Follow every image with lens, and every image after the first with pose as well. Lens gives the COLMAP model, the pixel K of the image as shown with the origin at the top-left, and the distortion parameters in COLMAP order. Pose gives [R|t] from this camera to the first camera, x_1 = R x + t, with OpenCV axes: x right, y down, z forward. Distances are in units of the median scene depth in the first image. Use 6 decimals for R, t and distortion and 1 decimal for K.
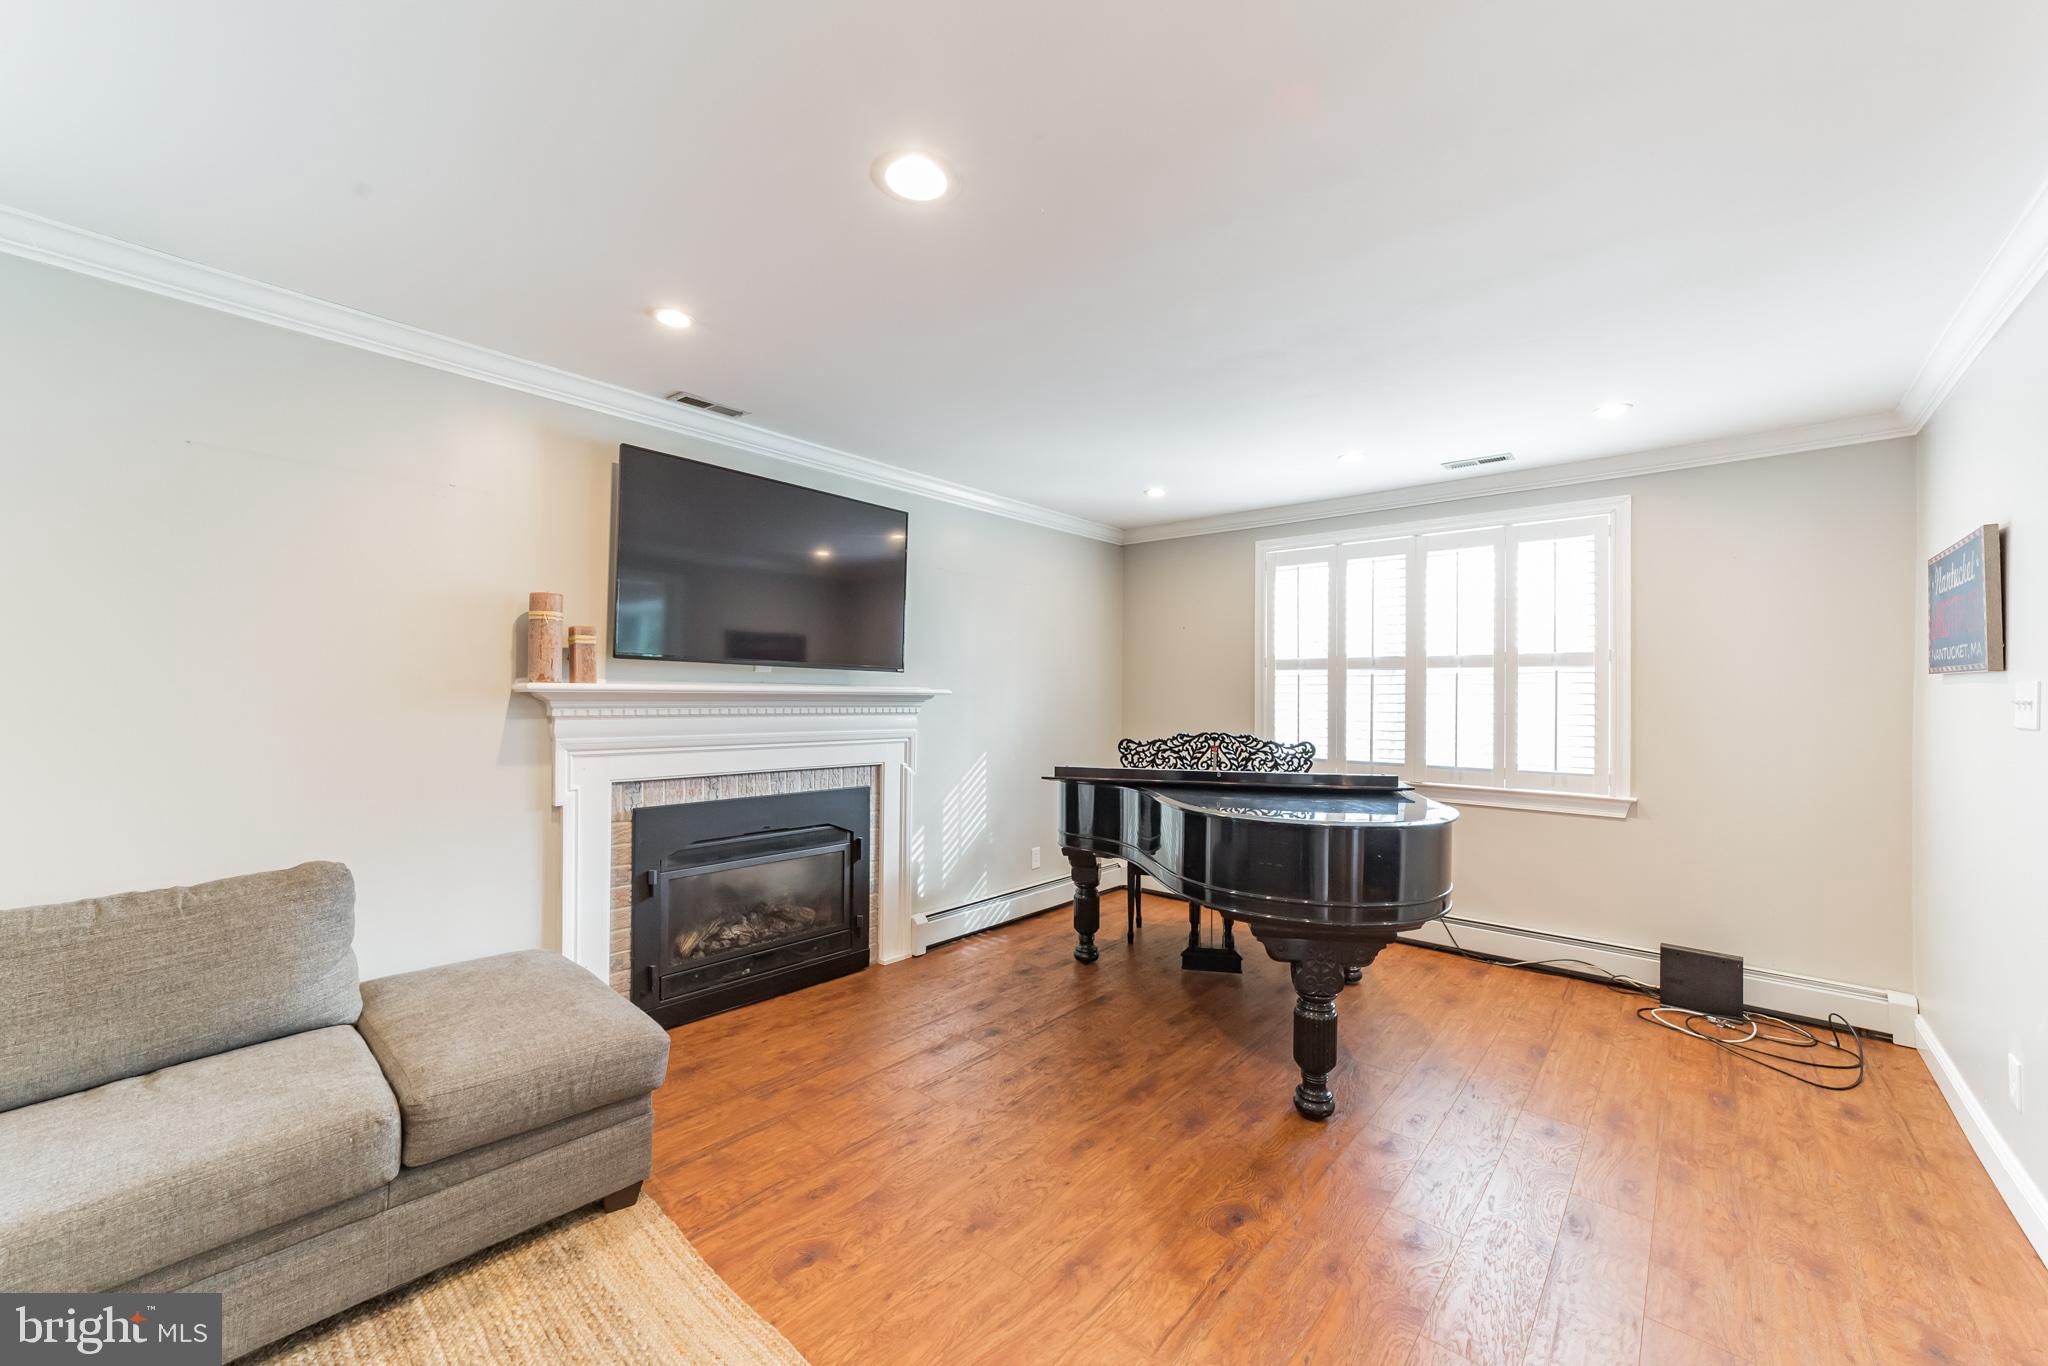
lens RADIAL K [[808.1, 0, 1015.1], [0, 808.1, 693.2], [0, 0, 1]] dist [0.000754, 0.000621]
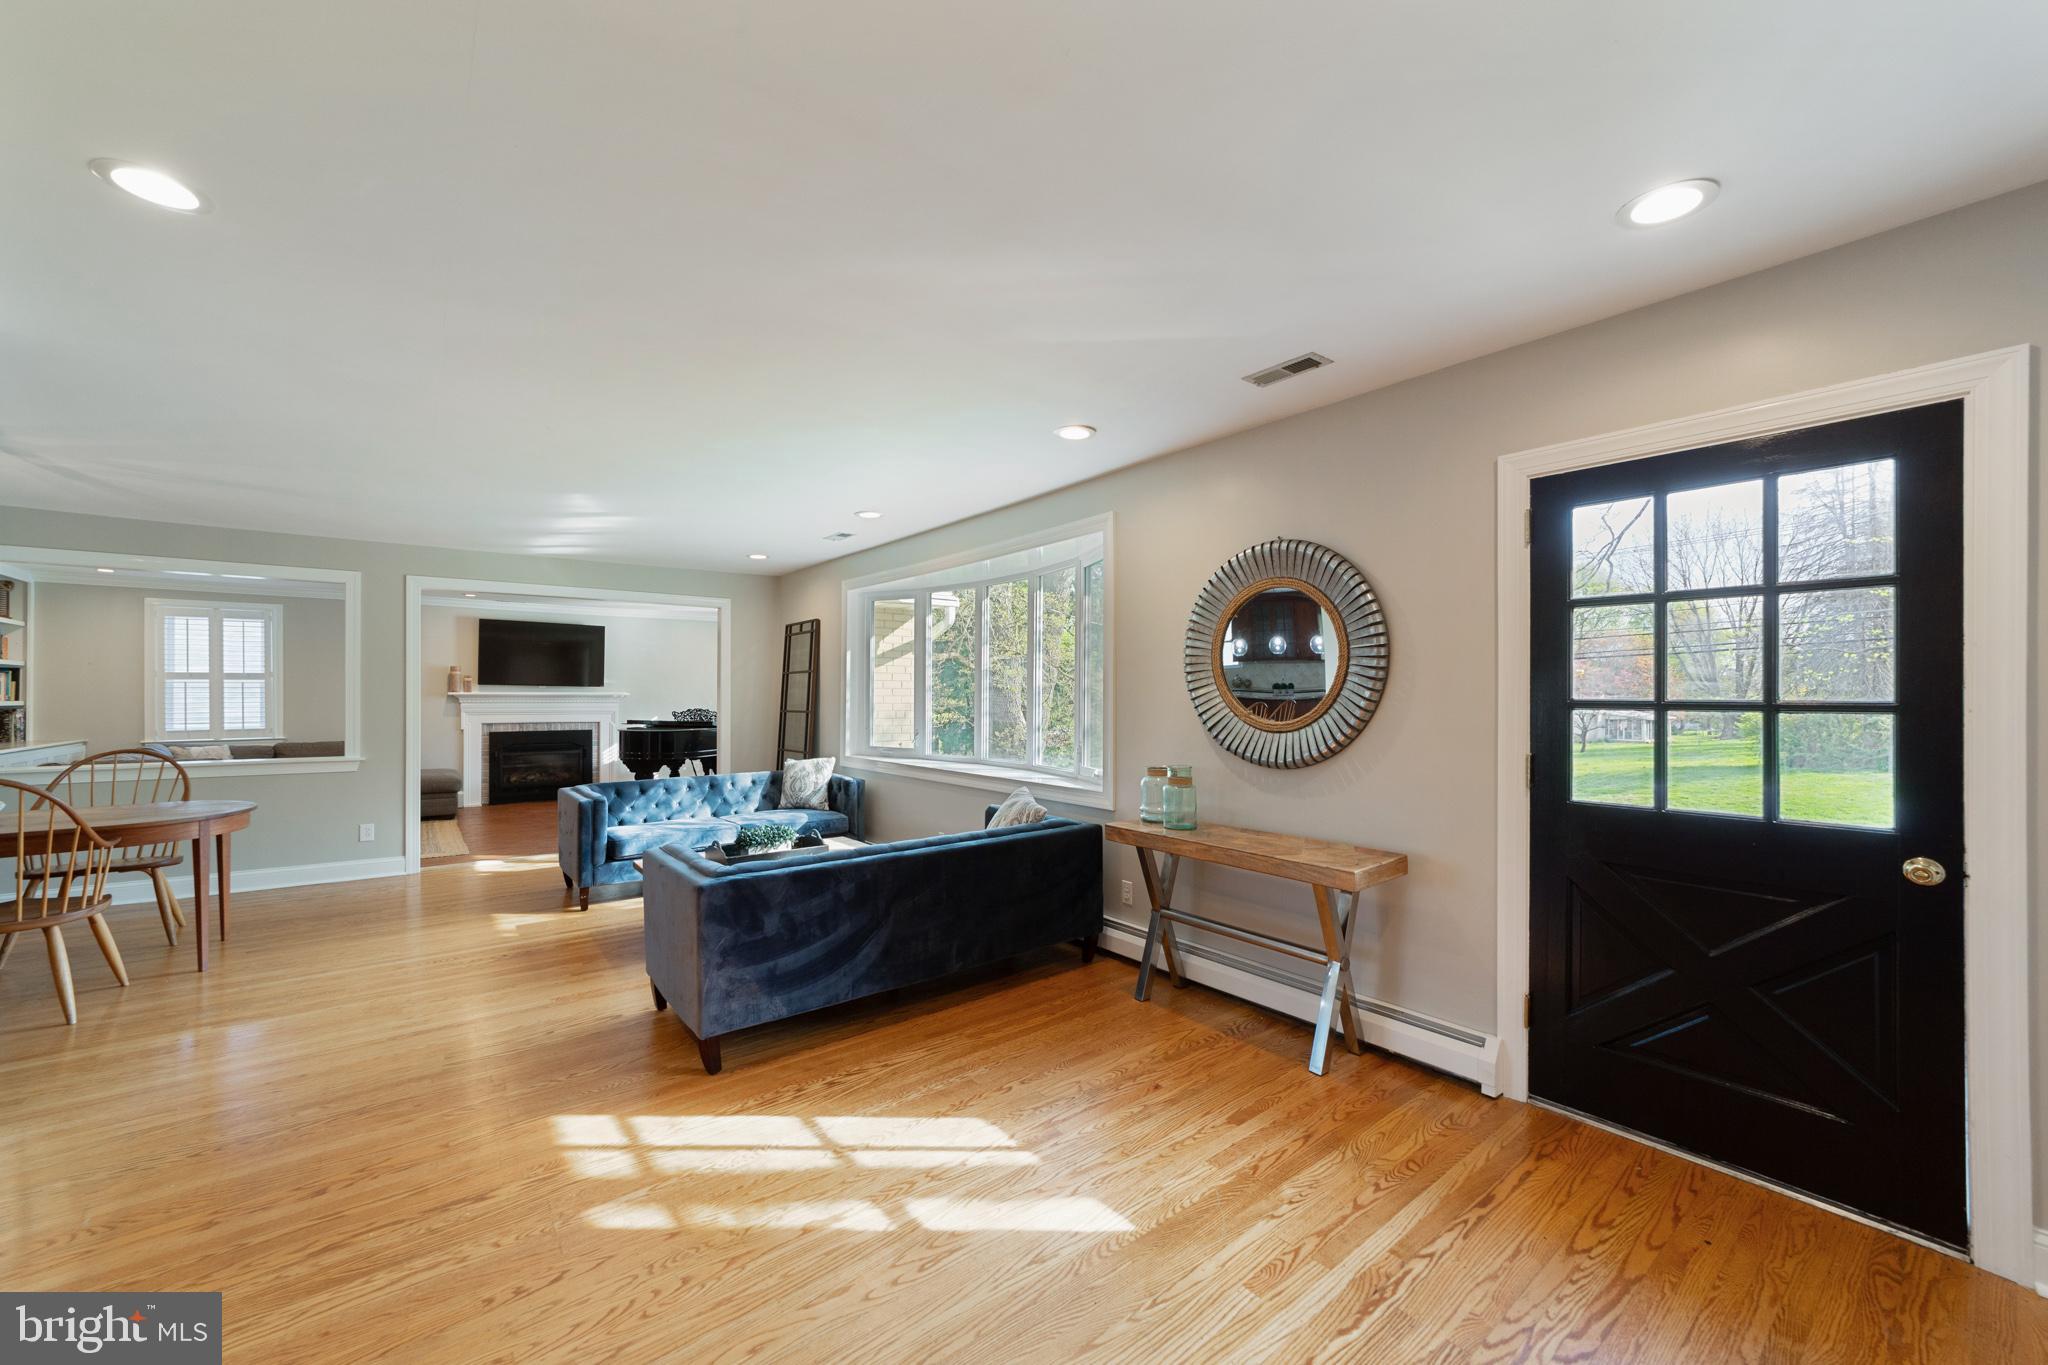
lens RADIAL K [[808.1, 0, 1015.1], [0, 808.1, 692.7], [0, 0, 1]] dist [0.000754, 0.000621]
pose [[0.982986, -0.009152, -0.183452, 2.047423], [0.008847, 0.999958, -0.002480, 0.014702], [0.183467, 0.000815, 0.983025, -1.663431]]
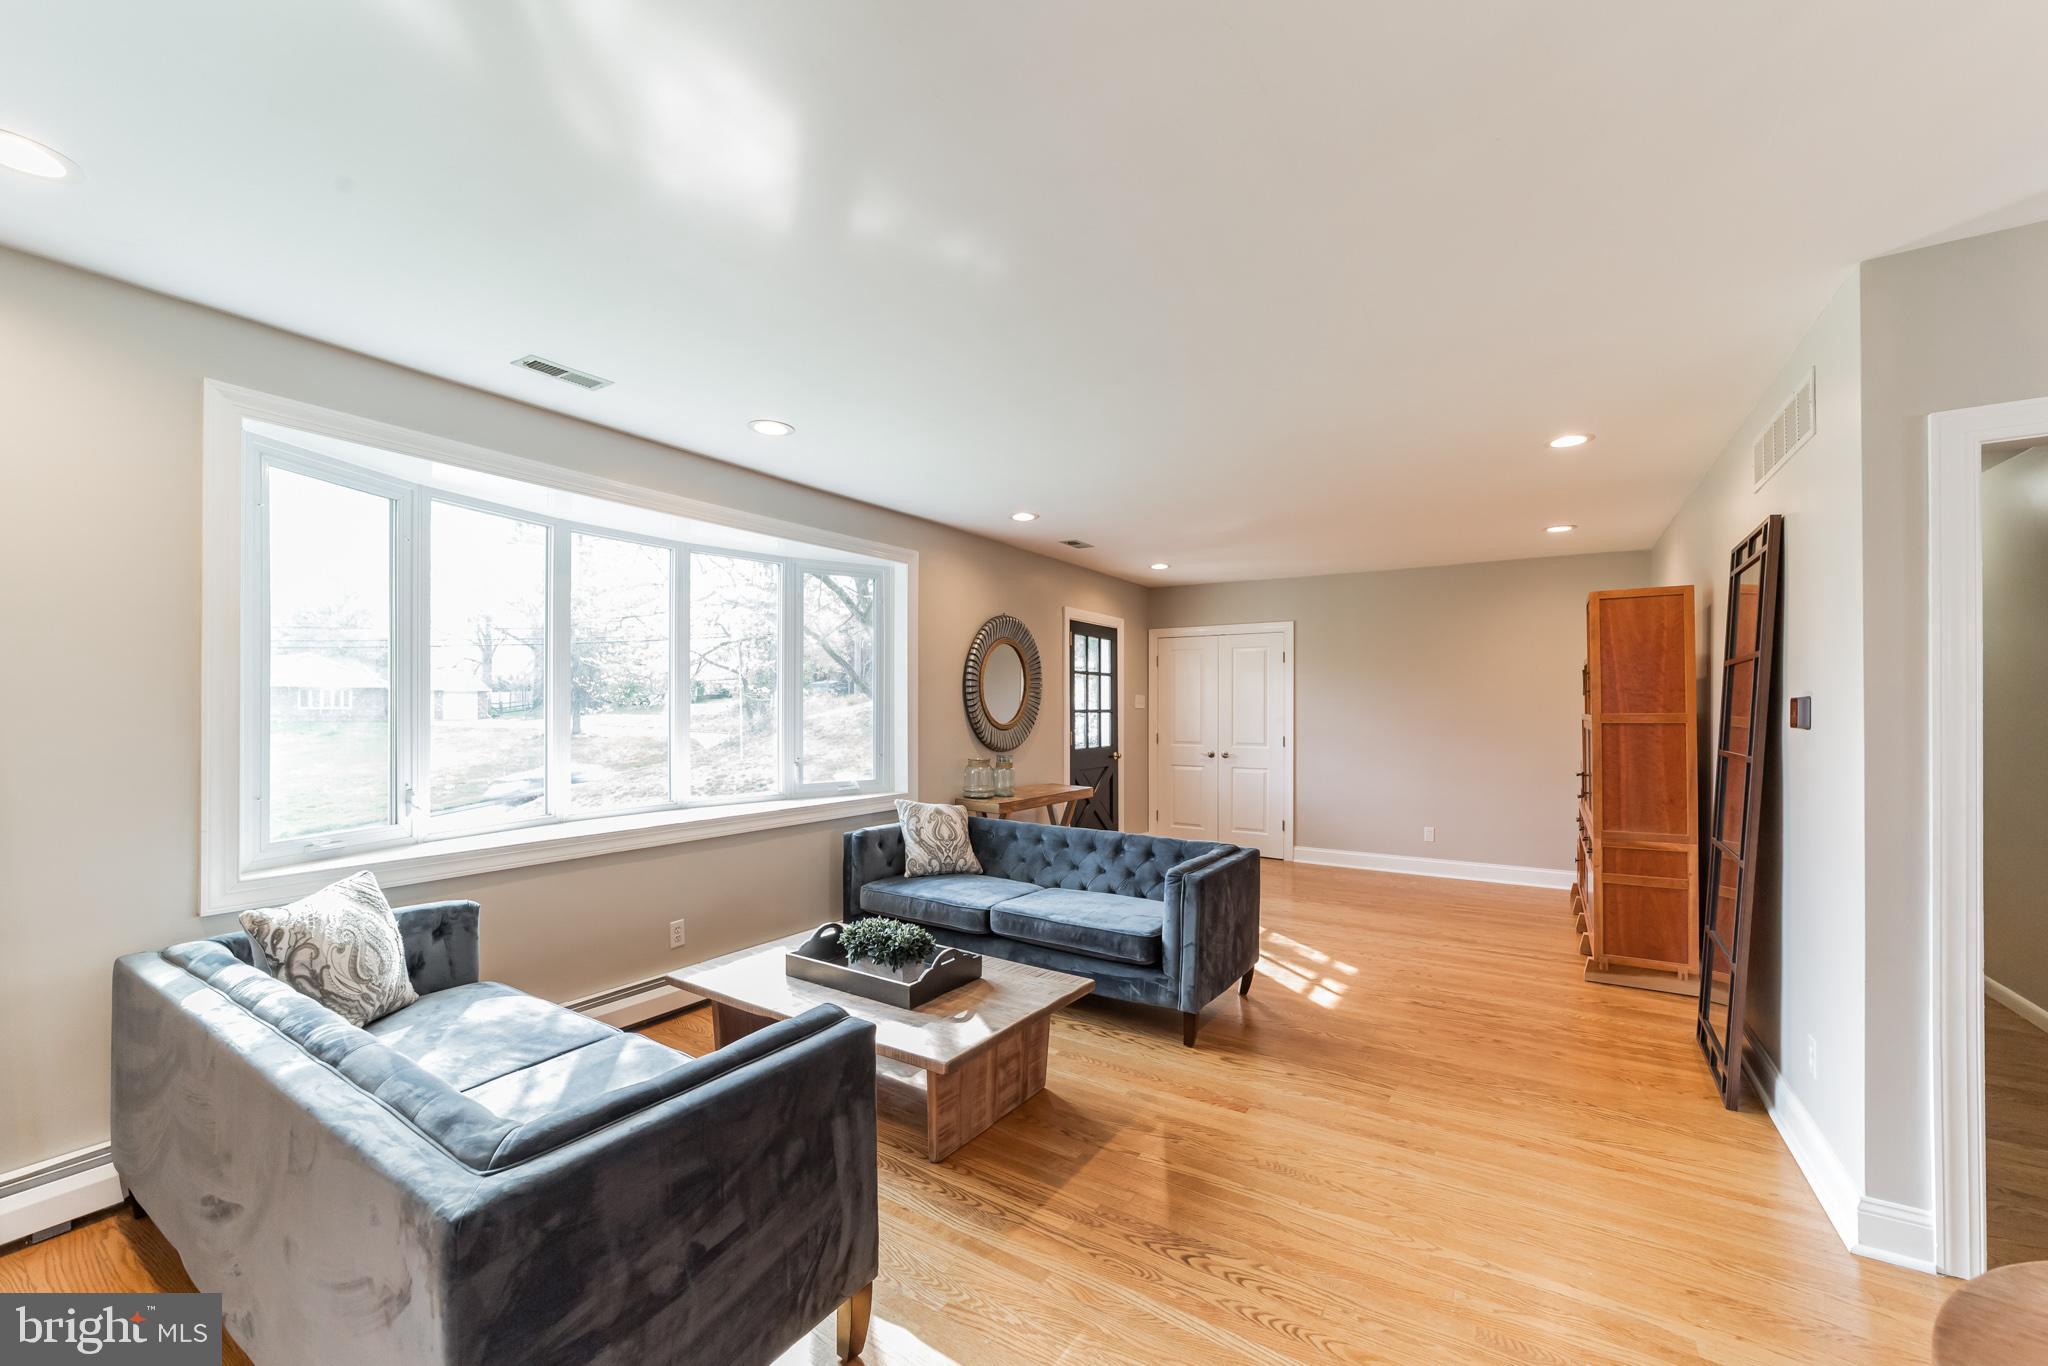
lens RADIAL K [[817.5, 0, 1026.5], [0, 817.5, 707.2], [0, 0, 1]] dist [-0.033800, 0.012462]
pose [[-0.176667, -0.010846, 0.984211, 0.374041], [-0.003660, 0.999940, 0.010362, -0.002445], [-0.984264, -0.001771, -0.176696, -0.269030]]
